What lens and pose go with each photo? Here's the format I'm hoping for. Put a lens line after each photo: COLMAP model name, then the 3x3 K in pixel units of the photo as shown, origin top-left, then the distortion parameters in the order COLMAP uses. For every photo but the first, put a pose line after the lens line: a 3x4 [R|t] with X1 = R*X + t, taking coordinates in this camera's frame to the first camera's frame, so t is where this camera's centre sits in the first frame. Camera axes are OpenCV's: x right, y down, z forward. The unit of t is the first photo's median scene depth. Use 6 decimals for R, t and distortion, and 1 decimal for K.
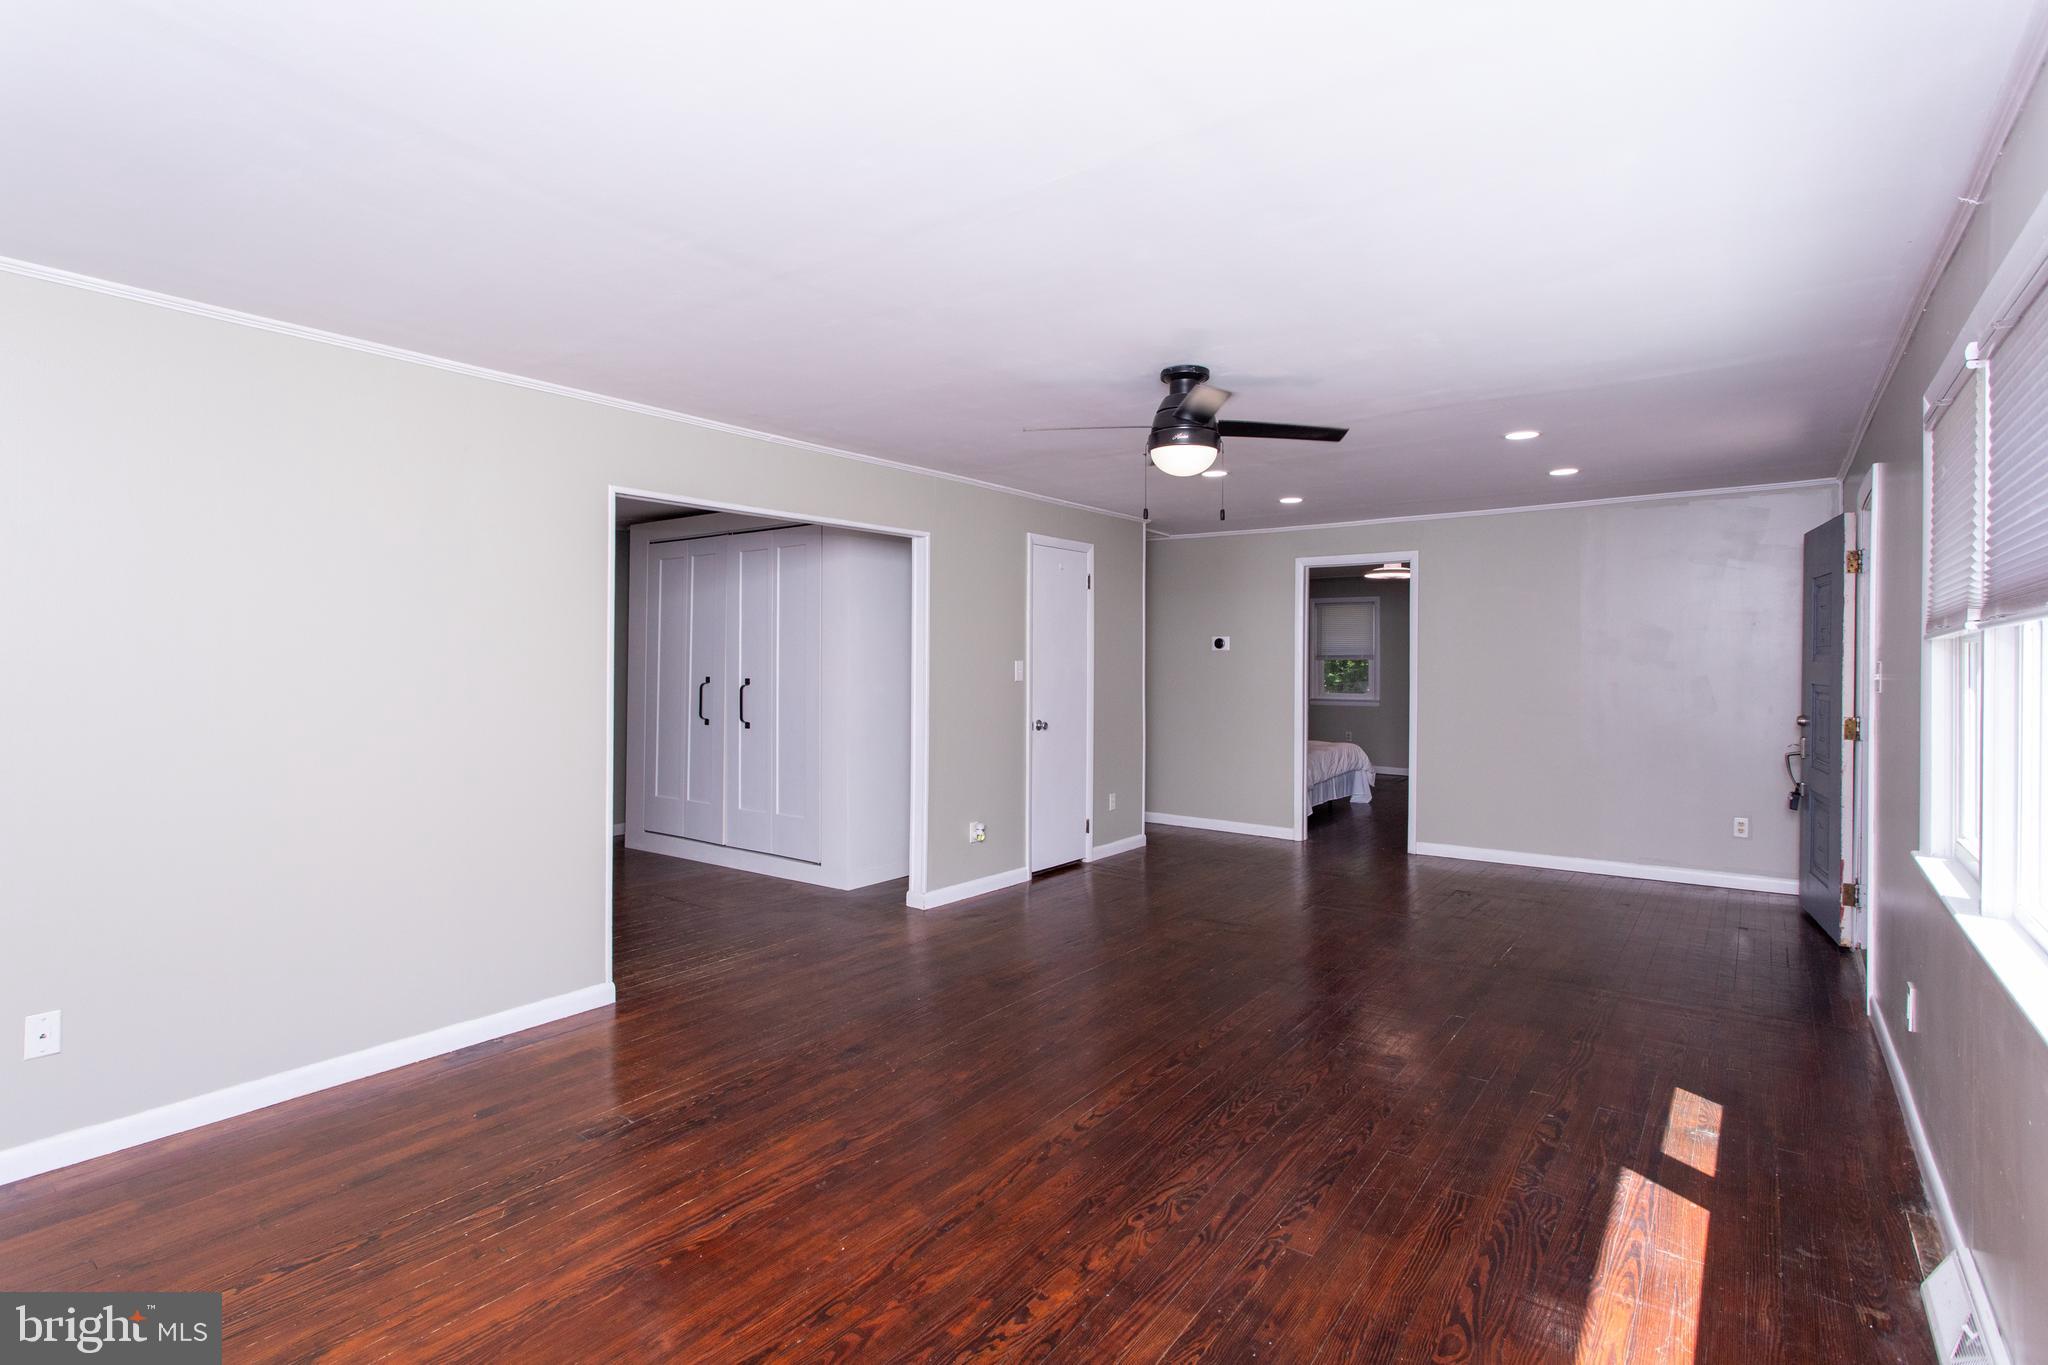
lens RADIAL K [[969.3, 0, 1015.1], [0, 969.3, 659.3], [0, 0, 1]] dist [-0.009873, 0.000518]
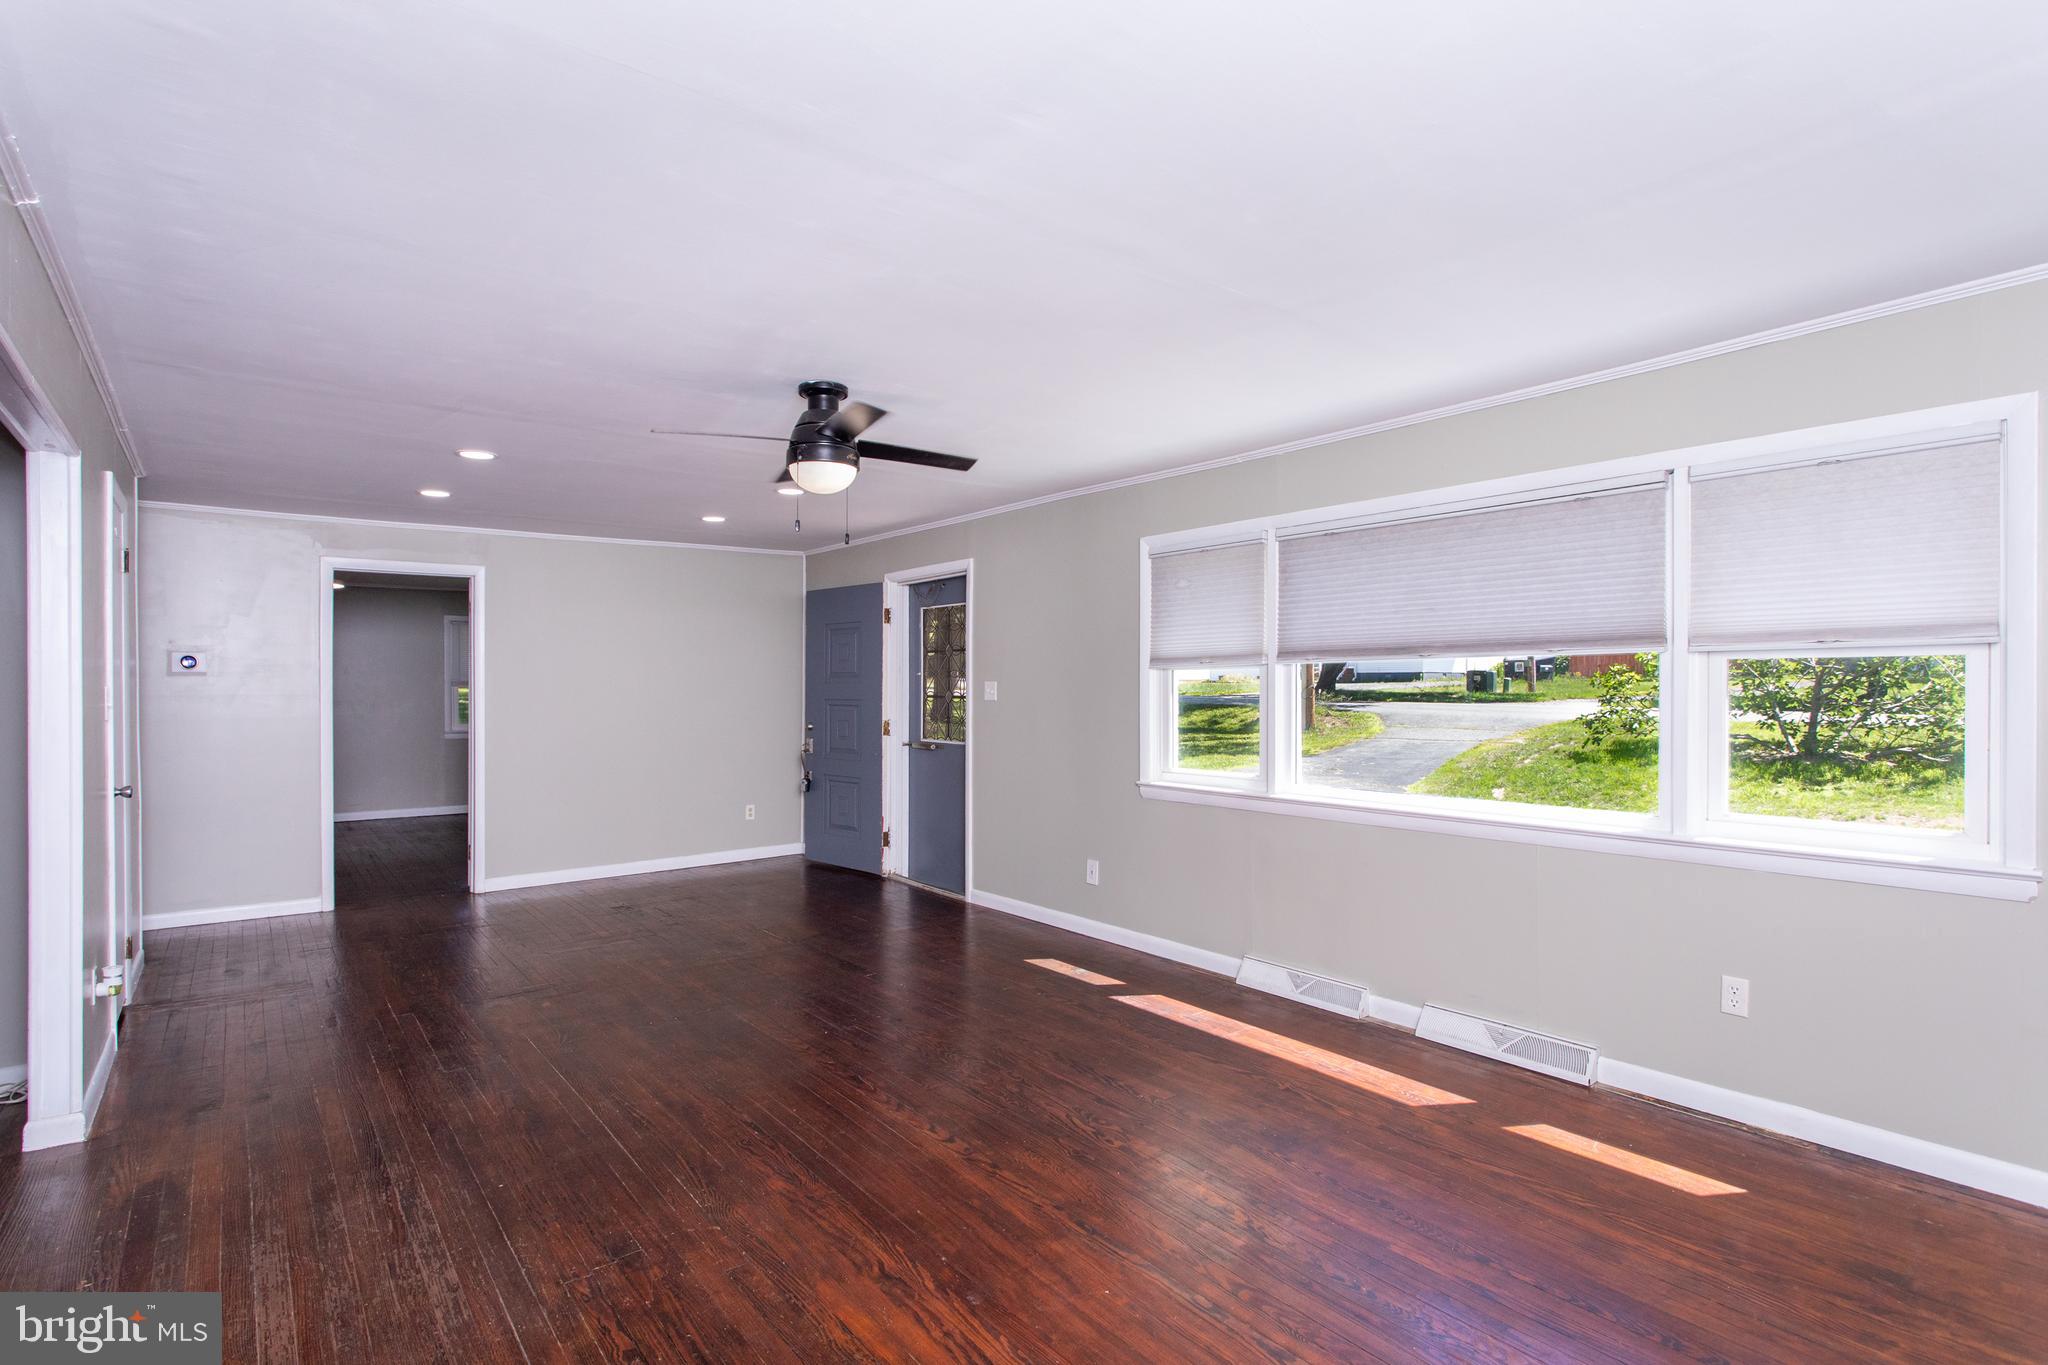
lens RADIAL K [[994.1, 0, 995.0], [0, 994.1, 691.3], [0, 0, 1]] dist [-0.022872, 0.000286]
pose [[0.264099, -0.006101, 0.964476, -0.825907], [0.002655, 0.999981, 0.005599, 0.009147], [-0.964492, 0.001082, 0.264110, 0.614952]]
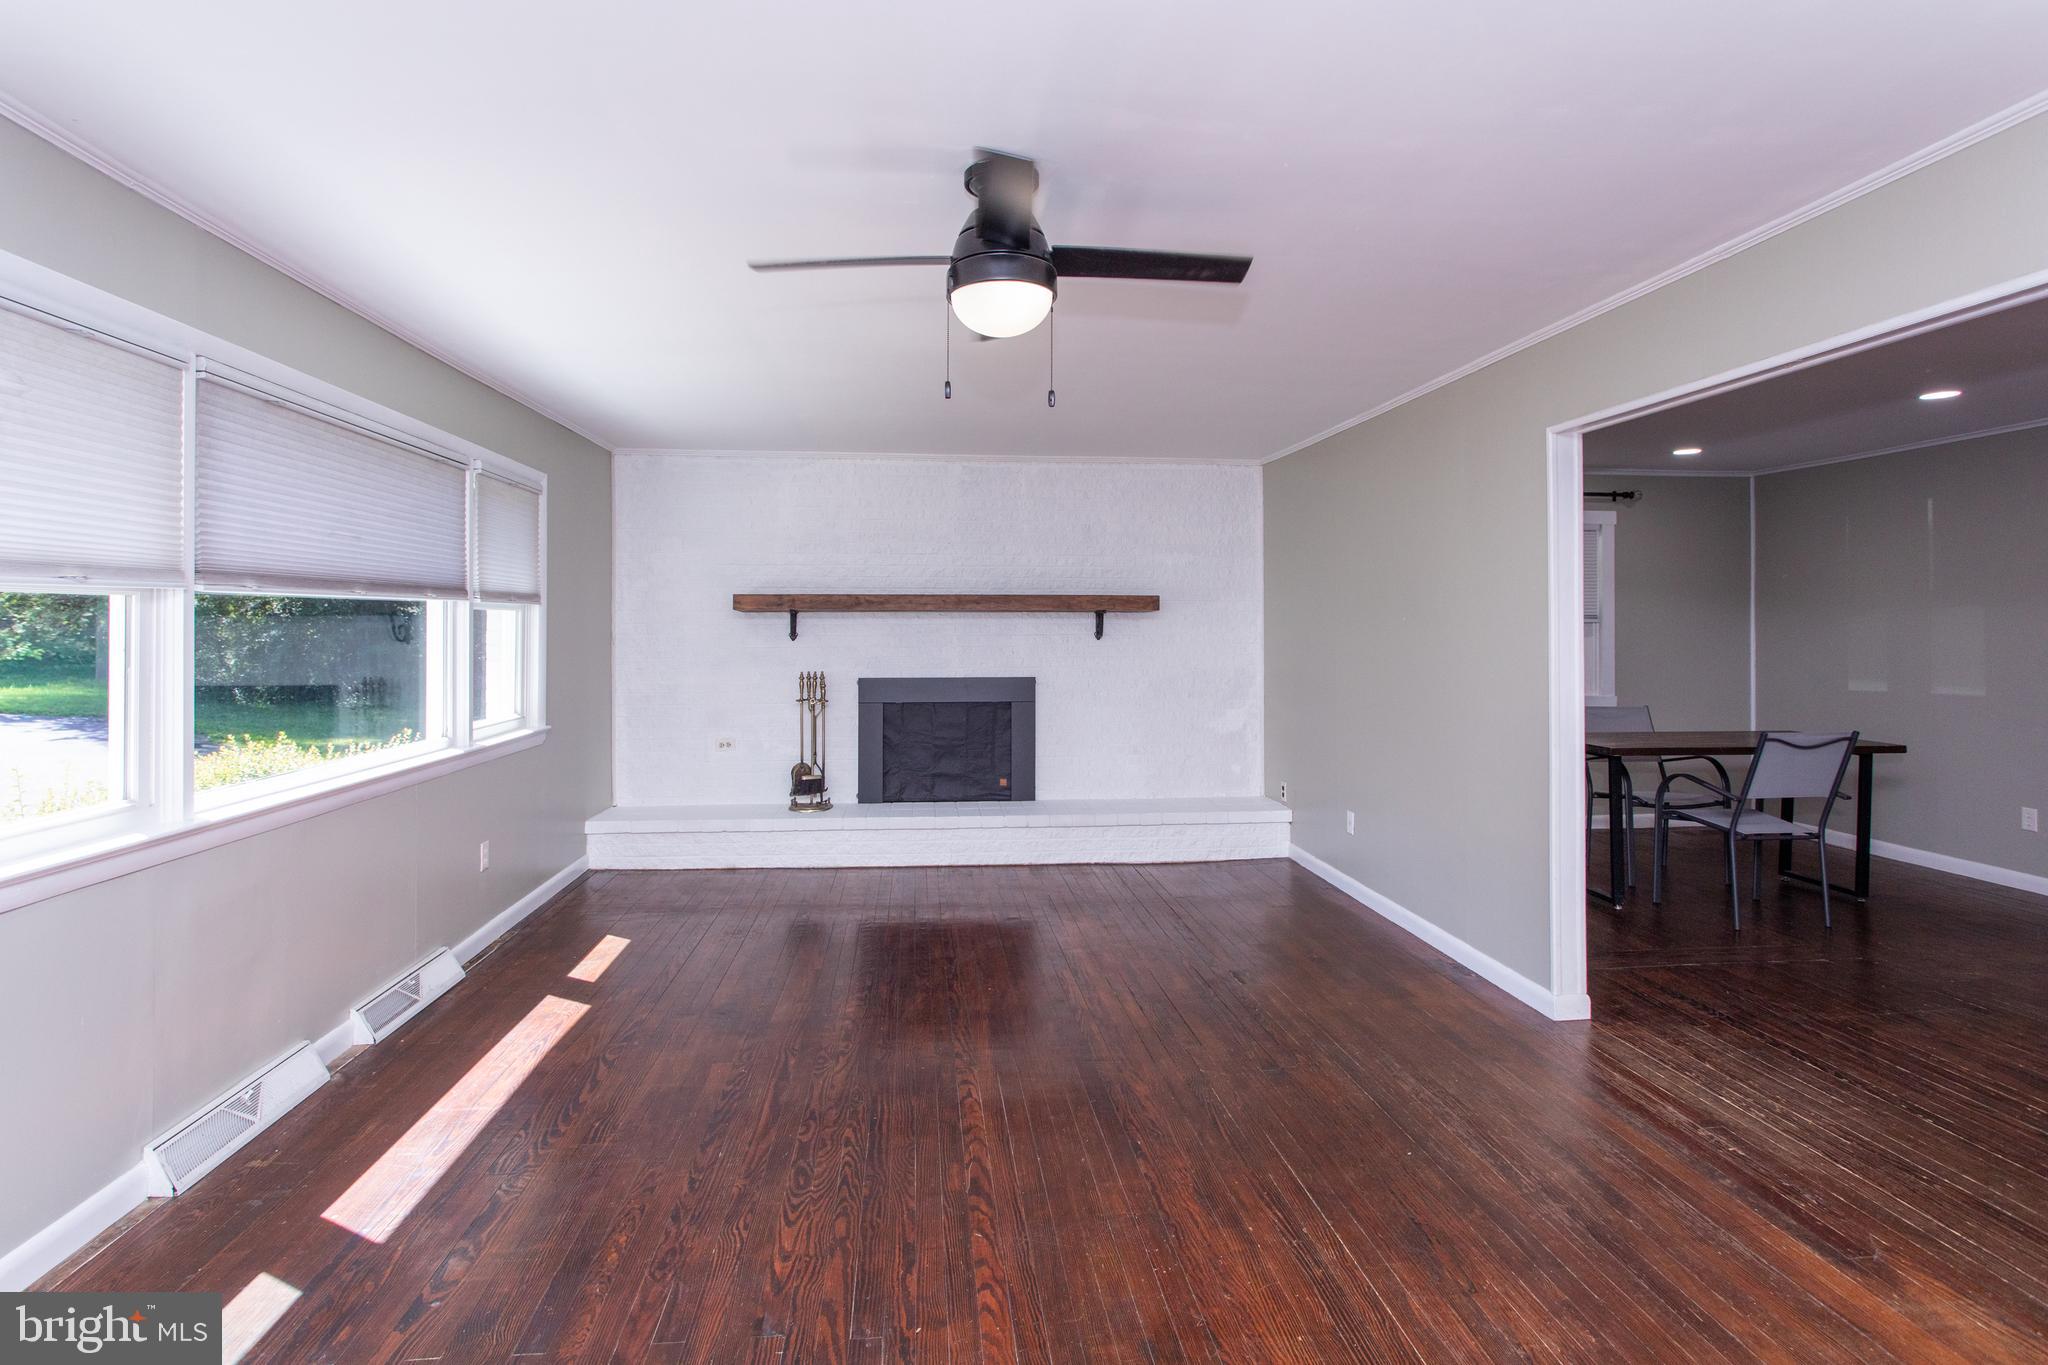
lens RADIAL K [[1006.3, 0, 1018.2], [0, 1006.3, 610.8], [0, 0, 1]] dist [-0.013667, 0.002766]
pose [[-0.728935, -0.014824, -0.684422, 0.680009], [-0.004269, 0.999845, -0.017109, 0.007396], [0.684570, -0.009549, -0.728885, 1.633001]]
